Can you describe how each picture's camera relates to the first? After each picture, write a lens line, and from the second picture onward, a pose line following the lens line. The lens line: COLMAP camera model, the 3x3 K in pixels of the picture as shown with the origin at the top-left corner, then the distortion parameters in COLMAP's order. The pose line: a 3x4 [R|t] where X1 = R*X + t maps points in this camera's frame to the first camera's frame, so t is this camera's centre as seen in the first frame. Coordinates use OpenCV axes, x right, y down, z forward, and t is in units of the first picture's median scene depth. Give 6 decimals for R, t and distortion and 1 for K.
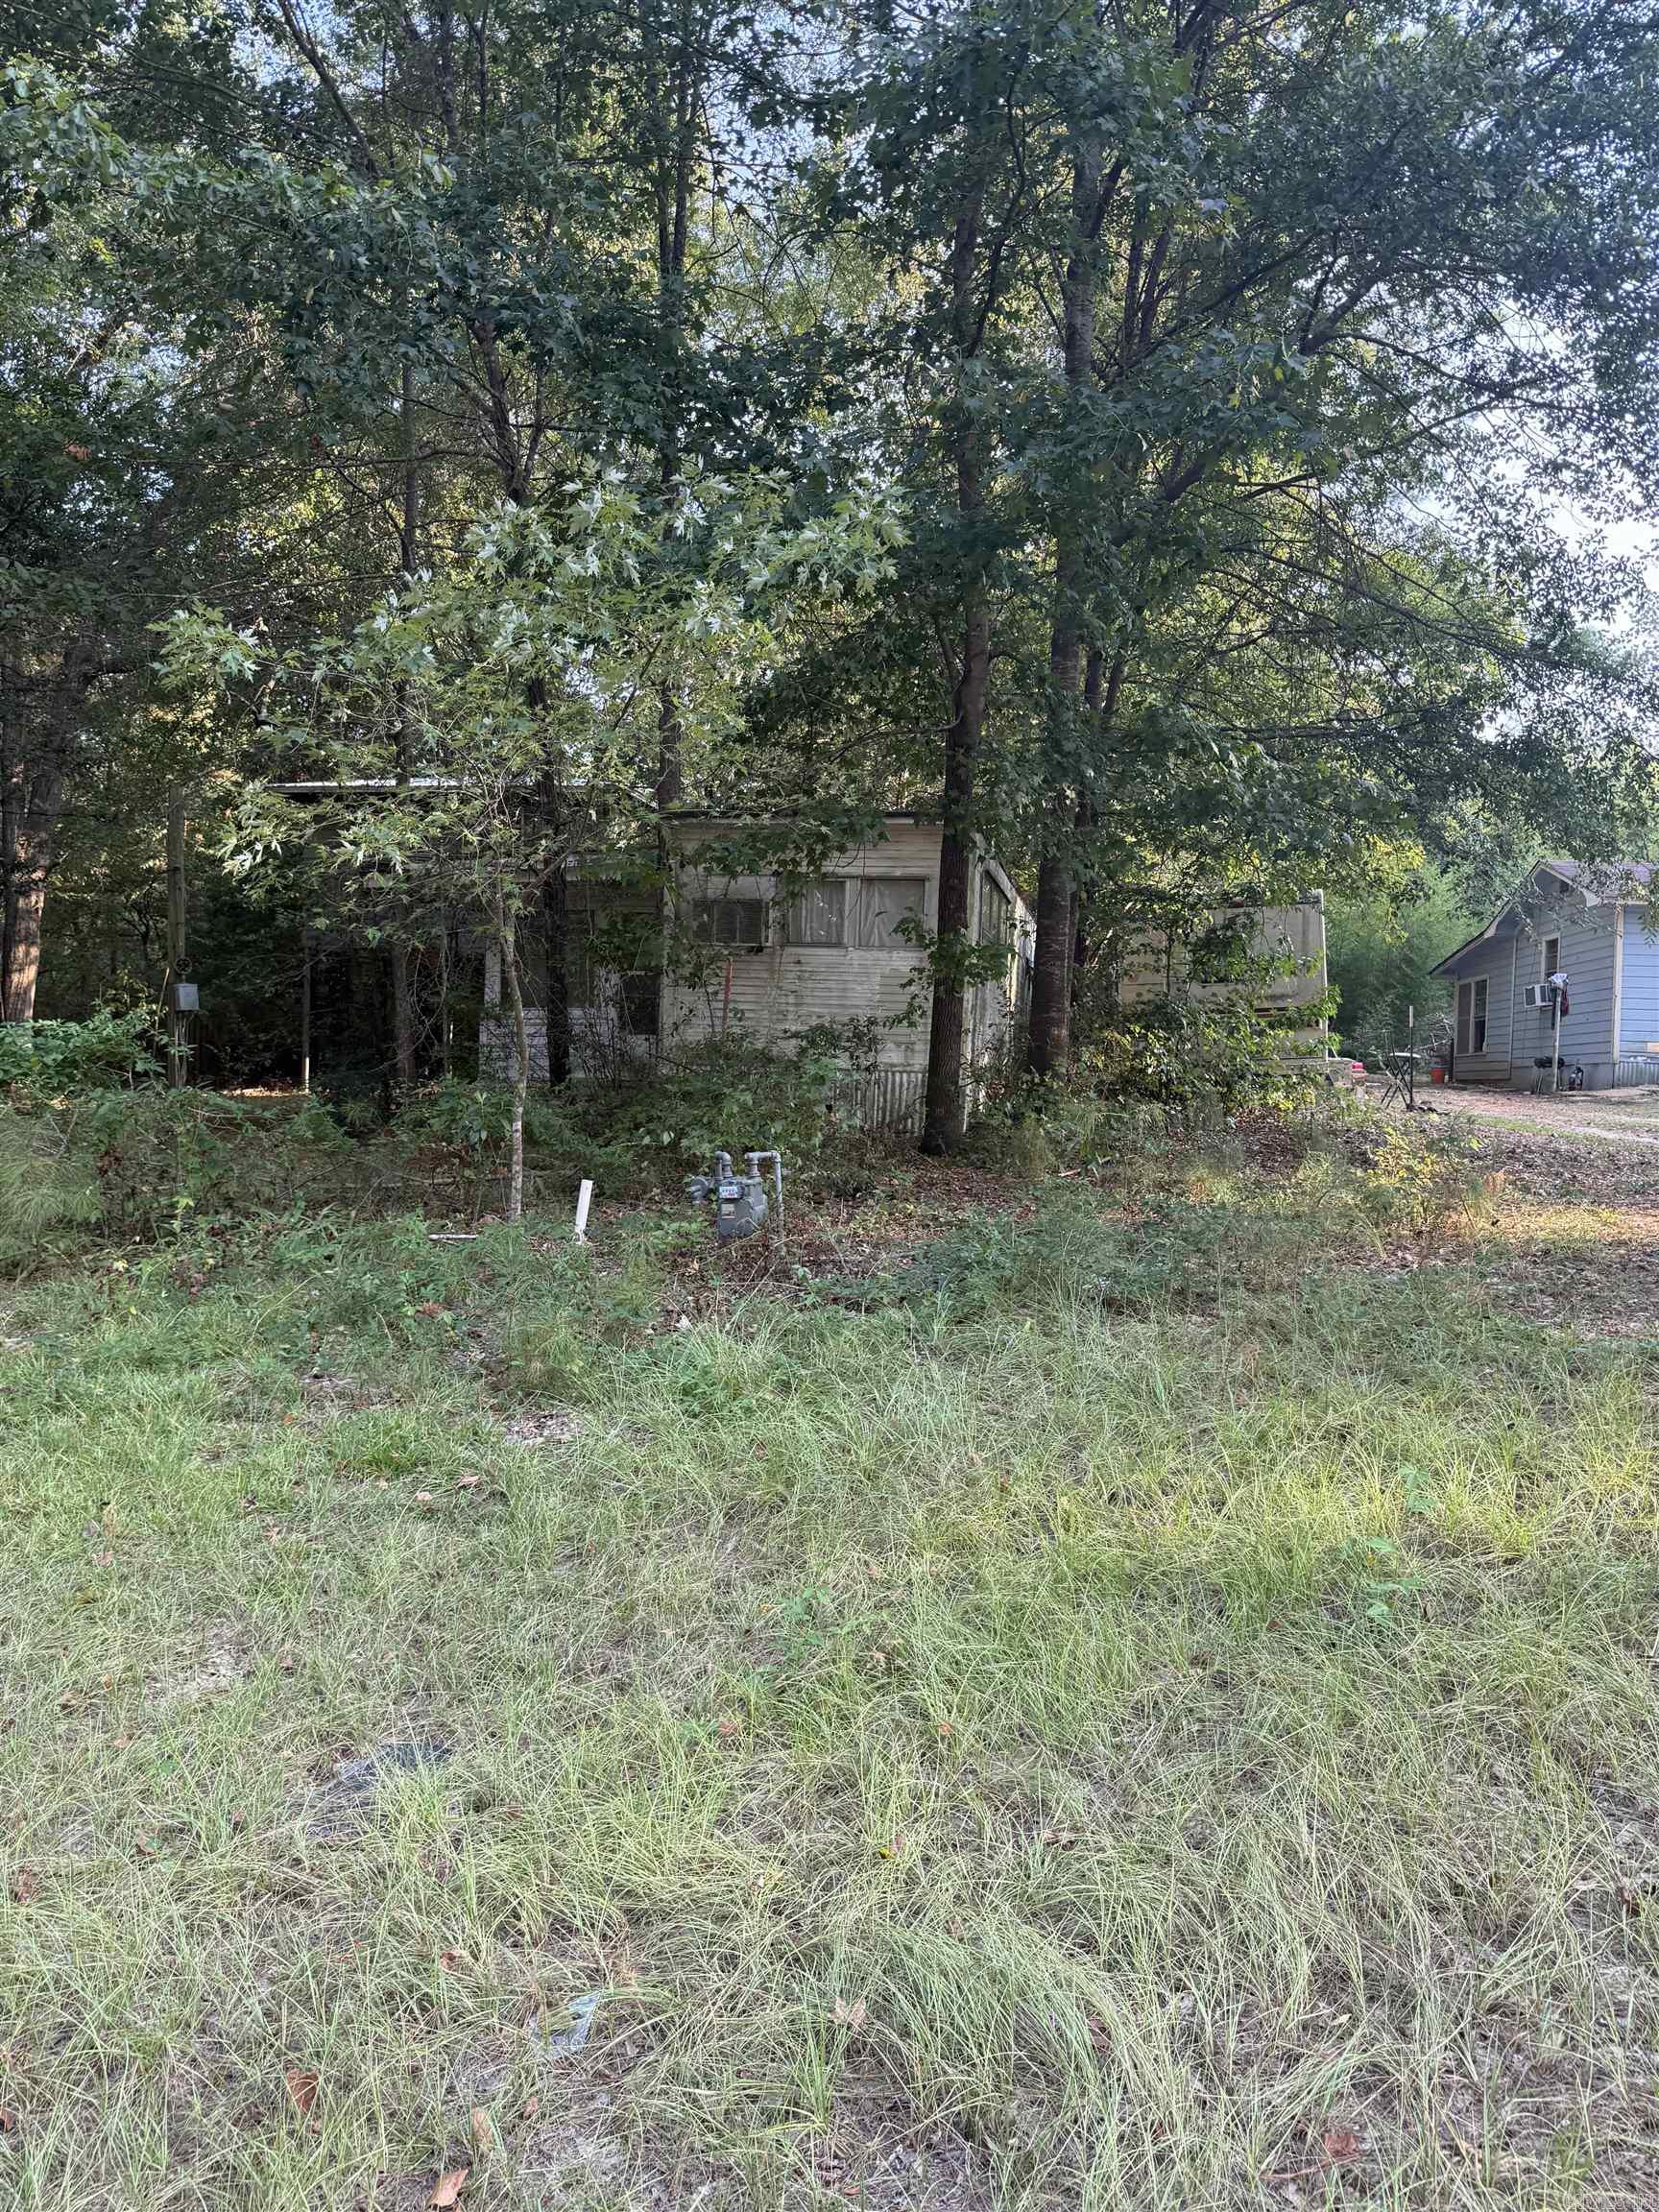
lens RADIAL K [[1566.5, 0, 844.7], [0, 1566.5, 1130.2], [0, 0, 1]] dist [0.057362, -0.046993]
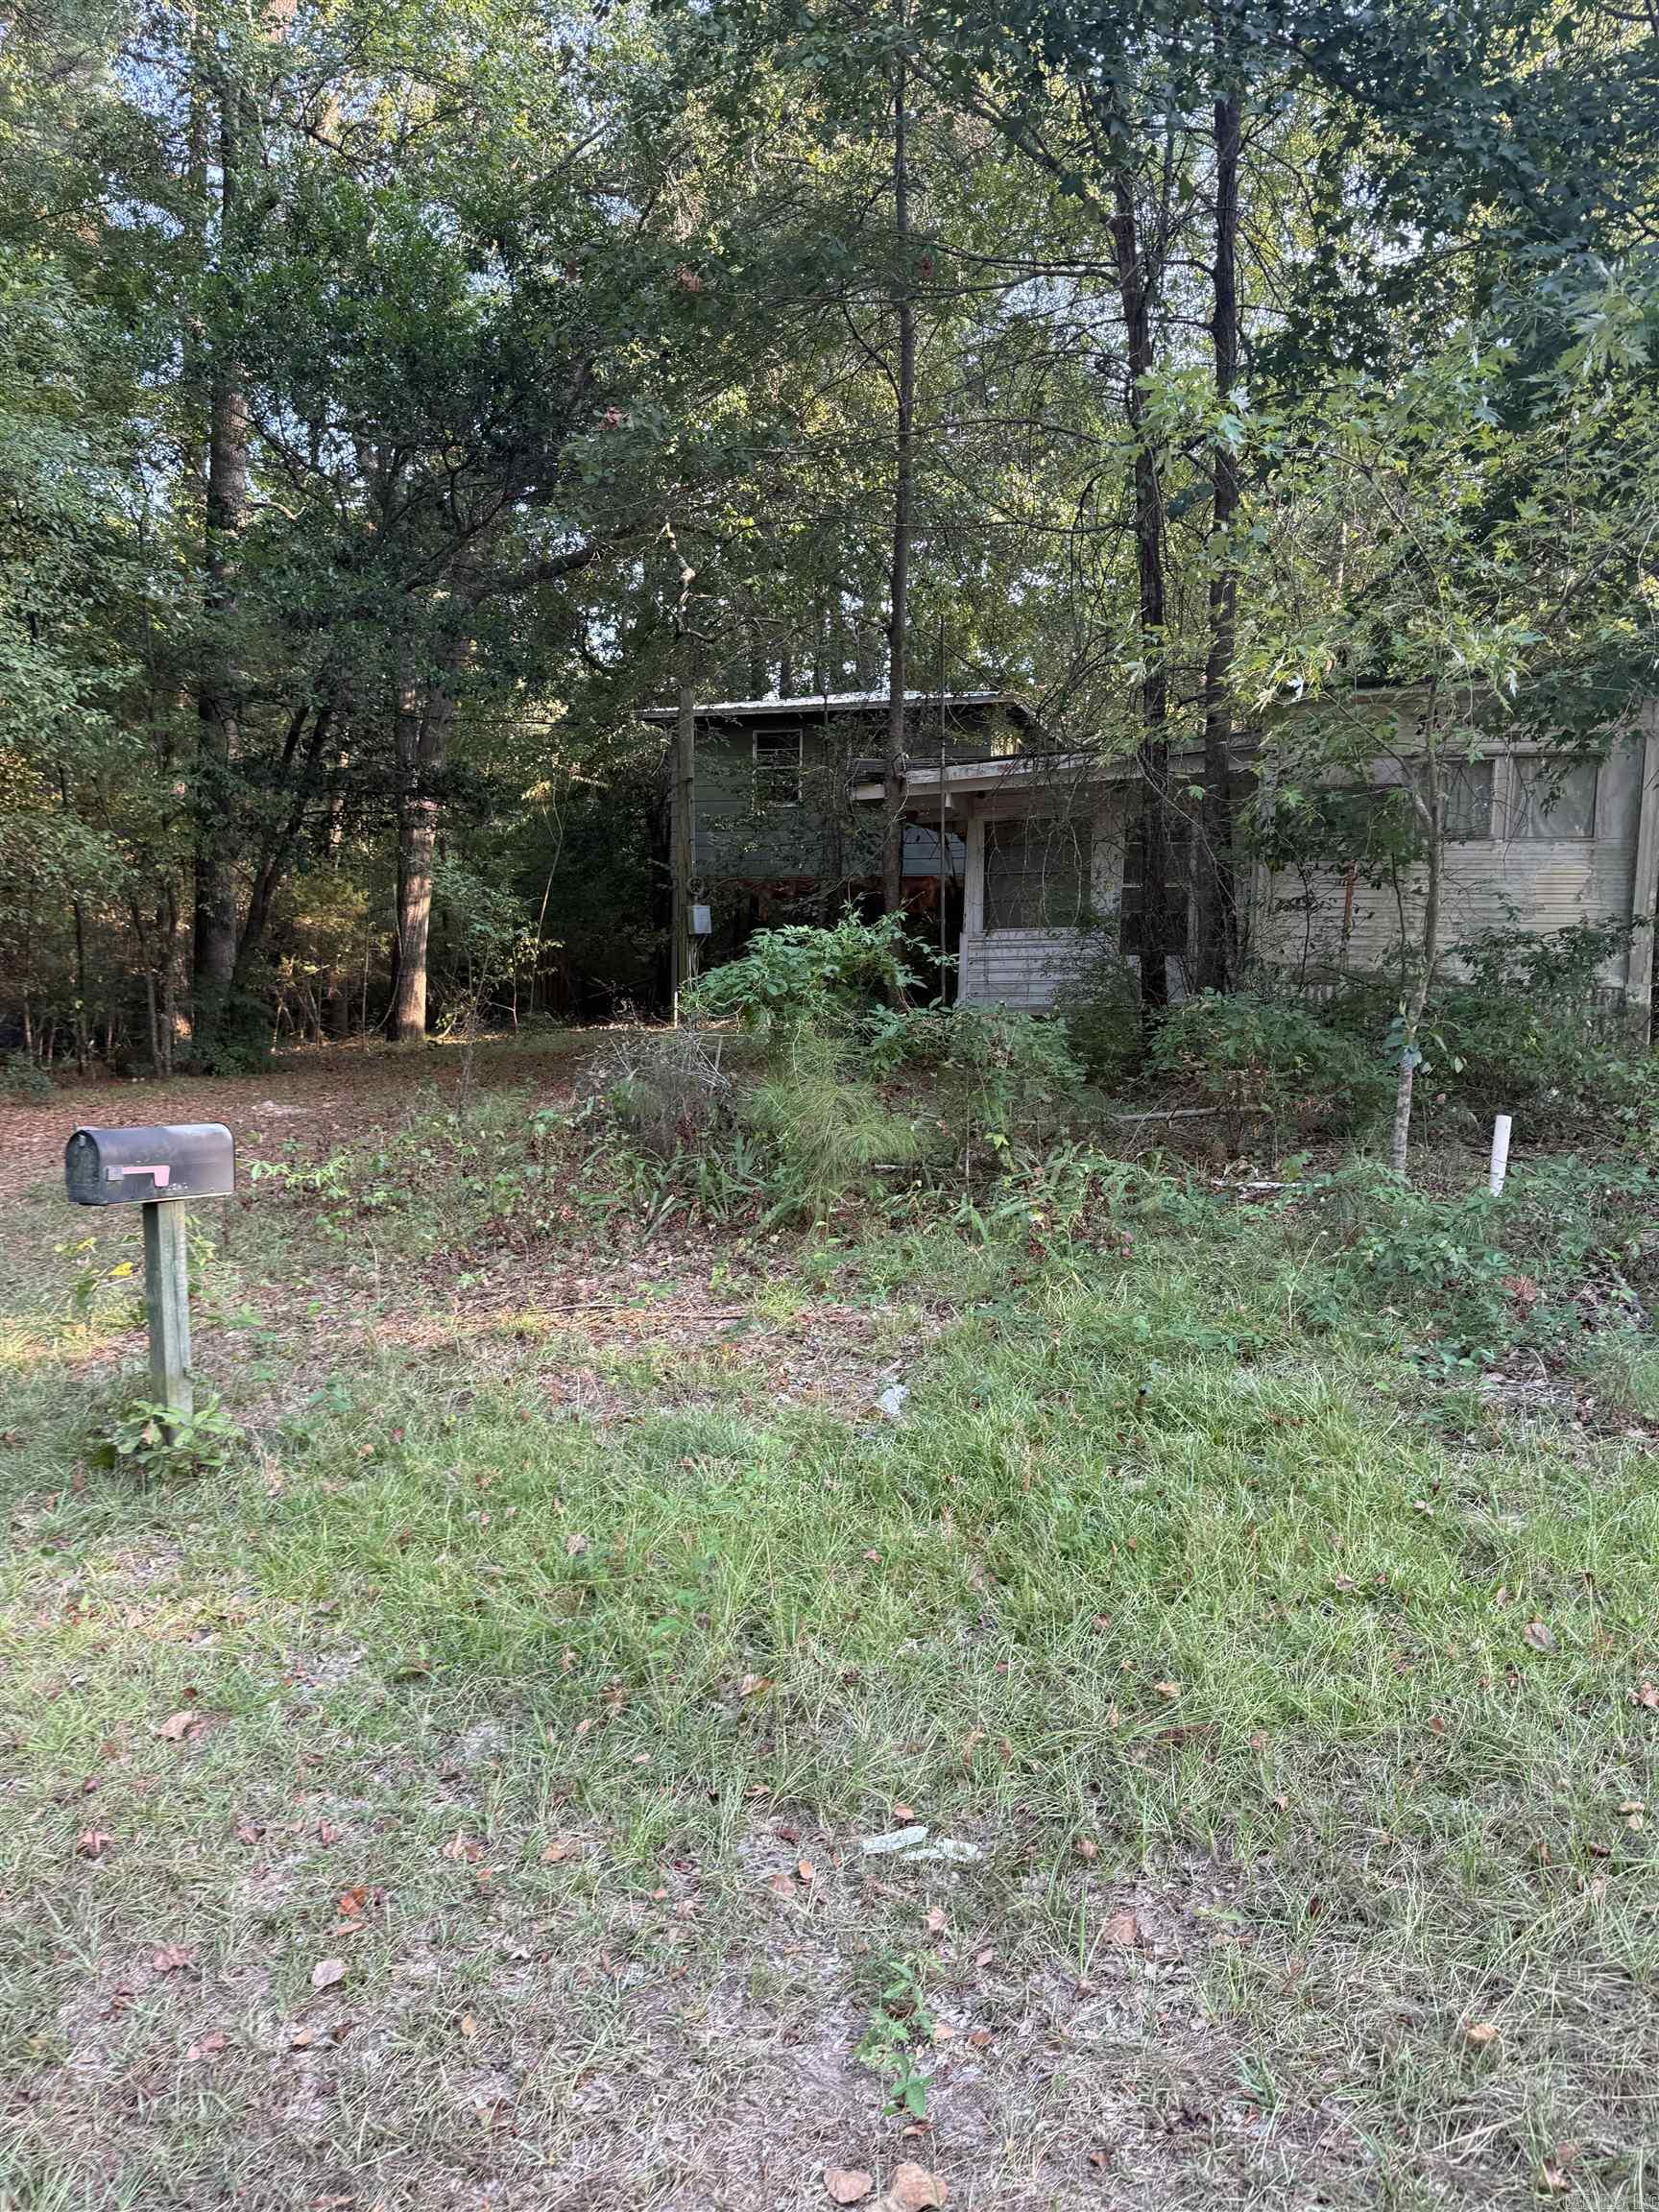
lens RADIAL K [[1547.9, 0, 834.0], [0, 1547.9, 1141.0], [0, 0, 1]] dist [0.081223, -0.092620]
pose [[0.990721, 0.004581, -0.135834, -0.358162], [0.002013, 0.998828, 0.048368, 0.004984], [0.135896, -0.048193, 0.989550, 0.168393]]
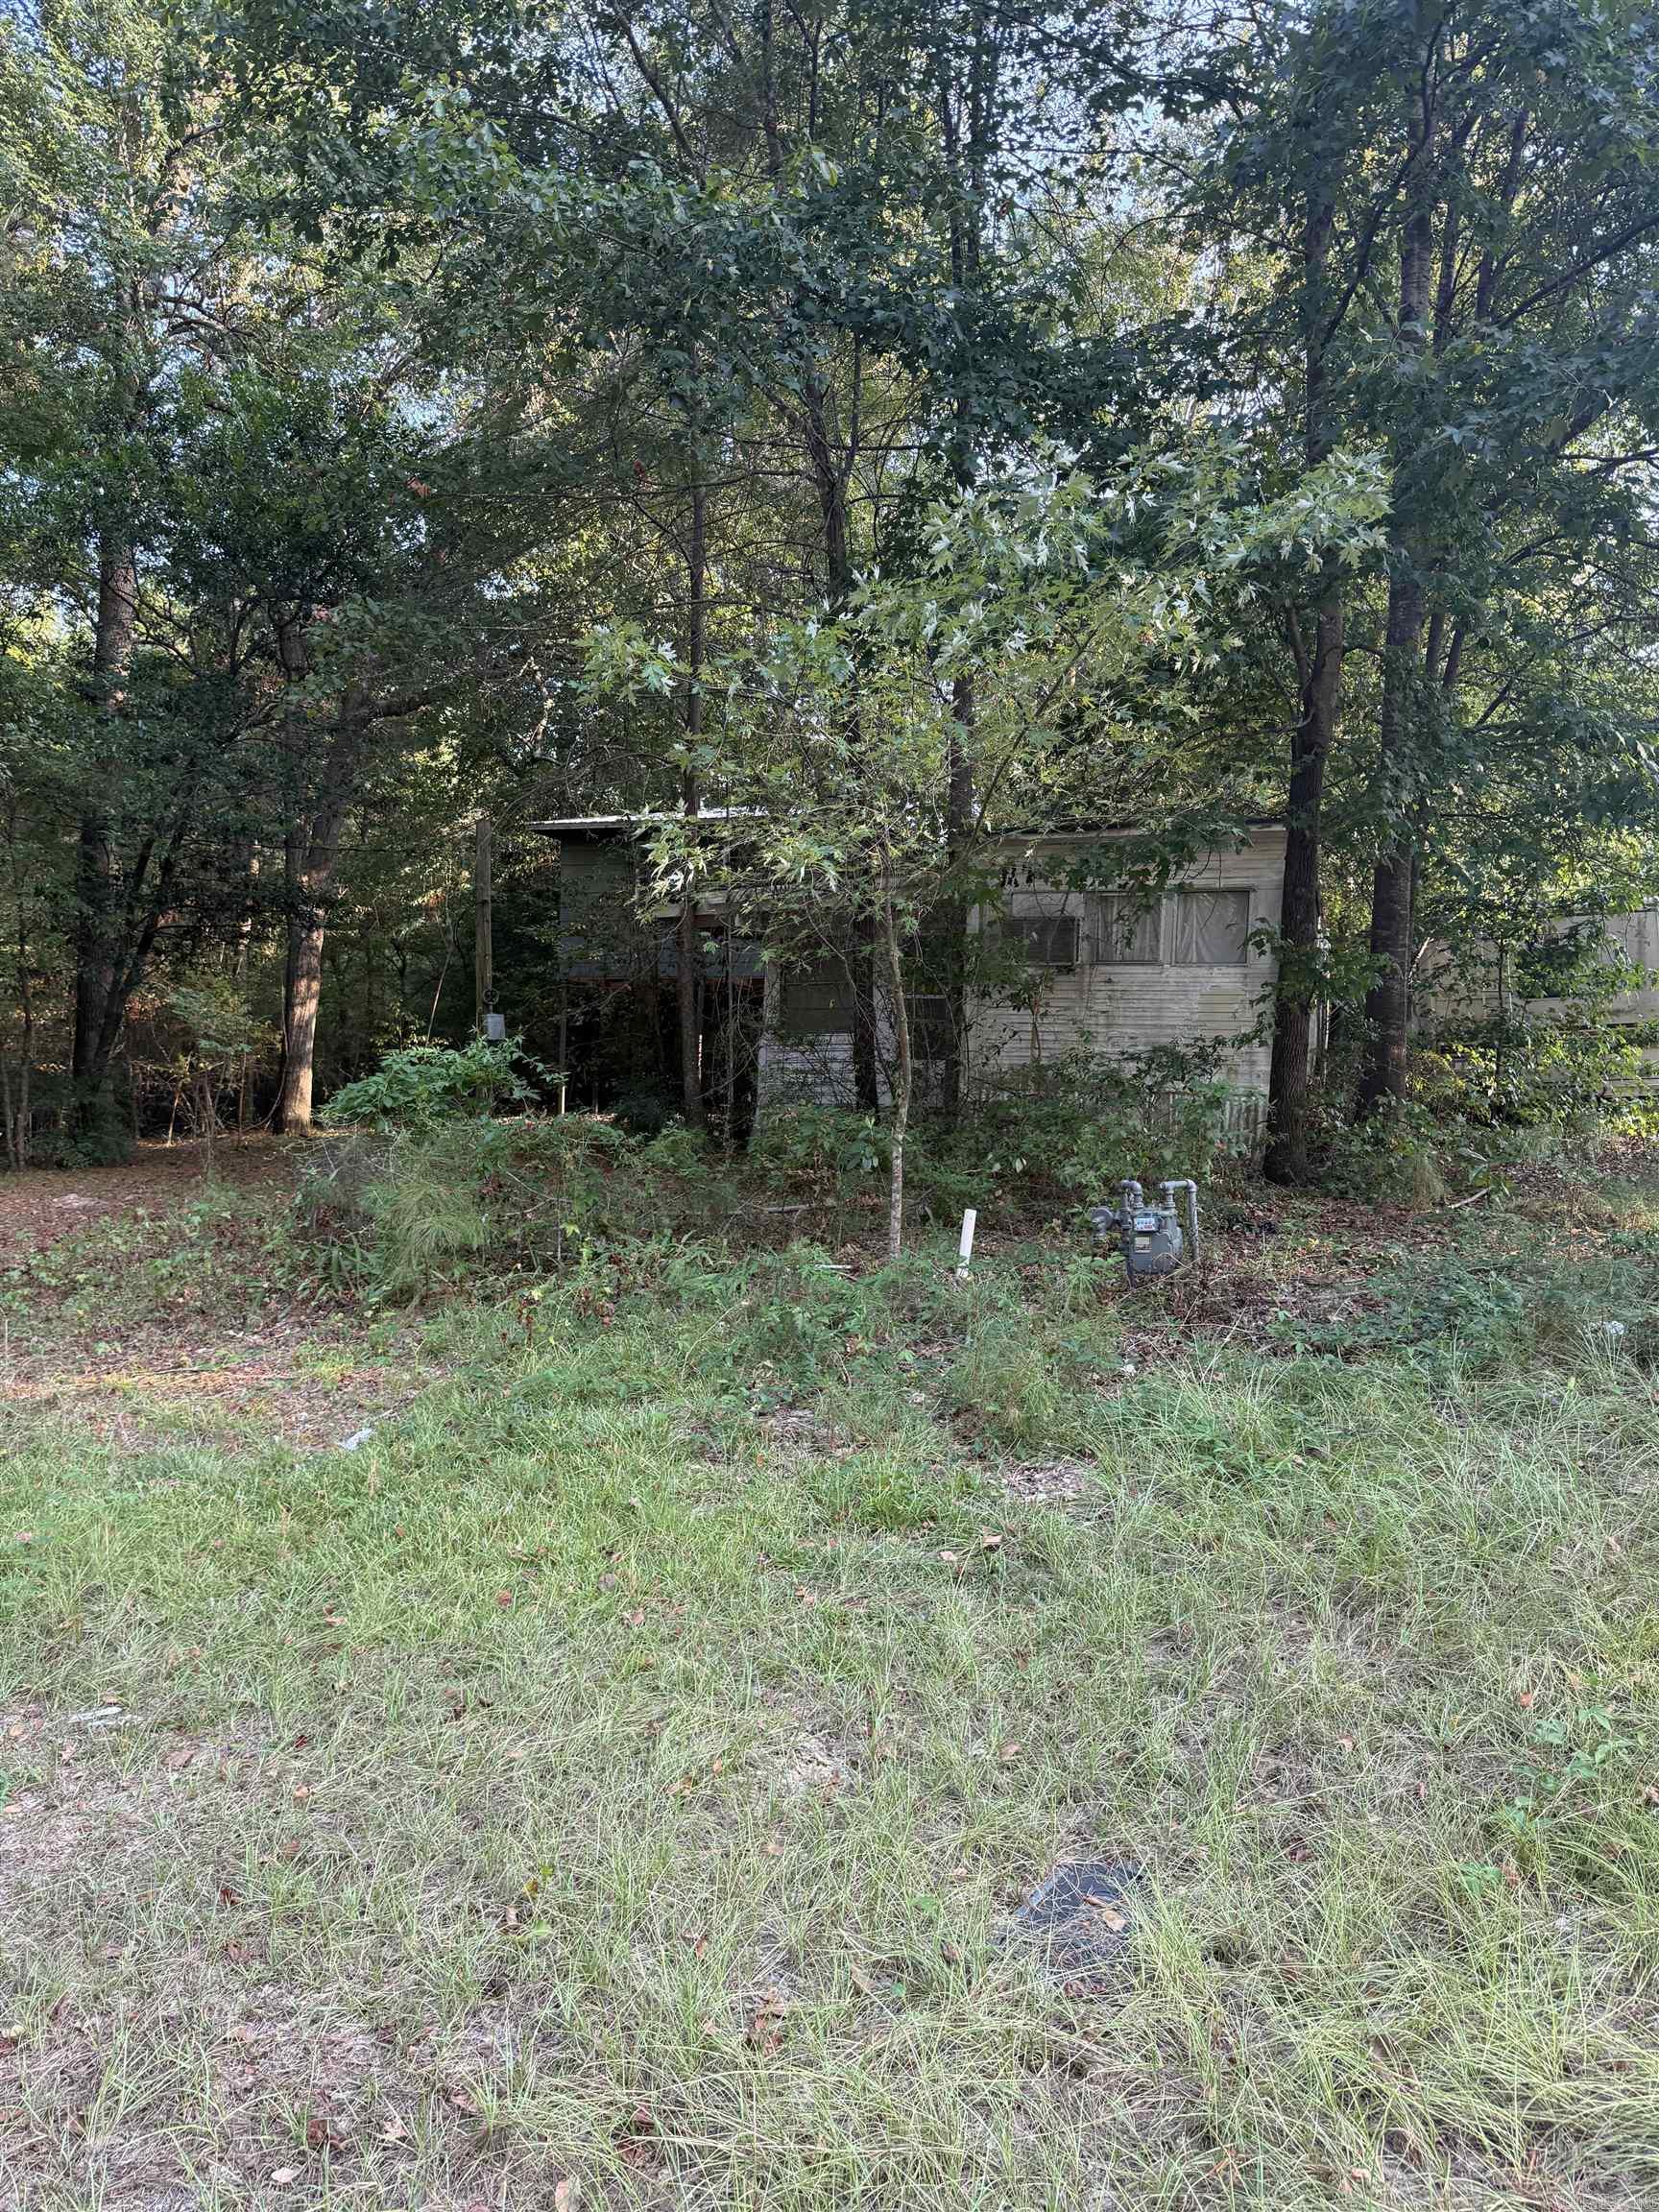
lens RADIAL K [[1547.9, 0, 834.0], [0, 1547.9, 1141.0], [0, 0, 1]] dist [0.081223, -0.092620]
pose [[0.992377, -0.001791, -0.123226, -0.122660], [0.000702, 0.999960, -0.008880, -0.001564], [0.123237, 0.008726, 0.992339, 0.050304]]
